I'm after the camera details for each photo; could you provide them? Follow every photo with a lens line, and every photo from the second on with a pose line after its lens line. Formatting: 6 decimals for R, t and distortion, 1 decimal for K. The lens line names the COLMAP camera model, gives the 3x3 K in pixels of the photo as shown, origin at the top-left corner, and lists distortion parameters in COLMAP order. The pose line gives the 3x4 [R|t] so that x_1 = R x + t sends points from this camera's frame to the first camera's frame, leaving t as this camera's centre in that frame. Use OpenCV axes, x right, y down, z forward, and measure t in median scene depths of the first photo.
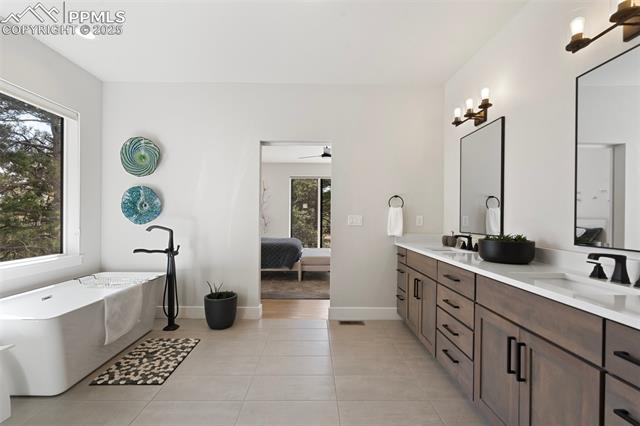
lens RADIAL K [[291.5, 0, 319.2], [0, 291.5, 214.6], [0, 0, 1]] dist [-0.000490, 0.000849]
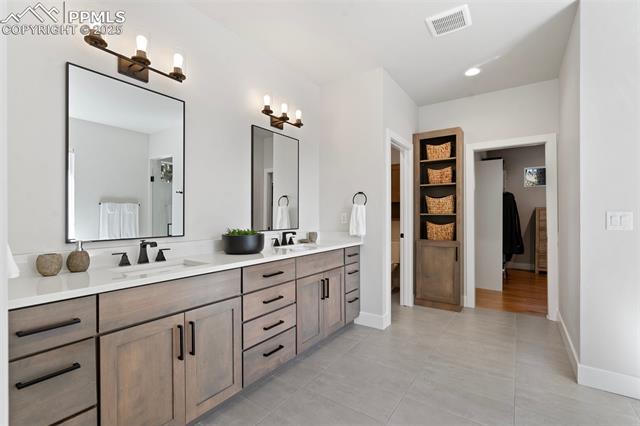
lens RADIAL K [[291.5, 0, 319.4], [0, 291.5, 216.5], [0, 0, 1]] dist [-0.000490, 0.000849]
pose [[-0.800874, -0.001110, 0.598832, -0.186491], [0.001603, 0.999991, 0.003997, 0.009853], [-0.598831, 0.004161, -0.800865, 1.137932]]
